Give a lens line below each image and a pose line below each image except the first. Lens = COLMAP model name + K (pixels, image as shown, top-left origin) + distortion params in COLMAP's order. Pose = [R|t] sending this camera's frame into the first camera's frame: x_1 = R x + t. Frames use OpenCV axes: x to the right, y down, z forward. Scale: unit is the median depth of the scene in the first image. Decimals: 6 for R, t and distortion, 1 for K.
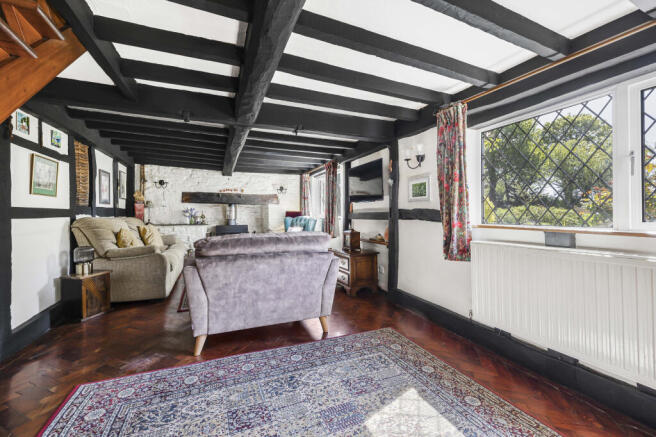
lens RADIAL K [[268.6, 0, 328.4], [0, 268.6, 214.5], [0, 0, 1]] dist [0.000306, -0.000317]
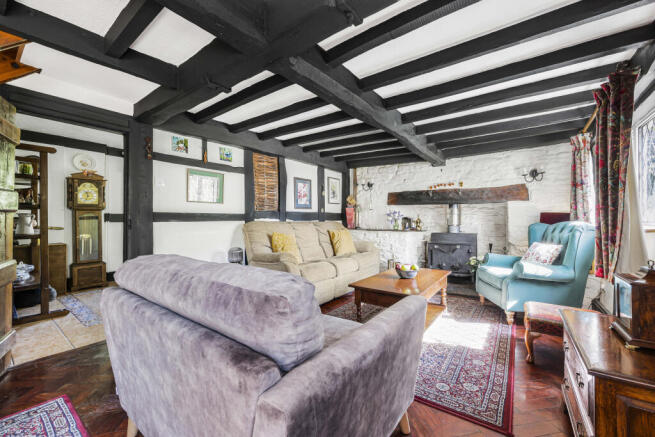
lens RADIAL K [[268.2, 0, 328.1], [0, 268.2, 217.1], [0, 0, 1]] dist [0.000306, -0.000317]
pose [[0.504739, -0.004745, -0.863259, 0.113413], [-0.000234, 0.999984, -0.005633, 0.000289], [0.863272, 0.003046, 0.504730, 0.396289]]
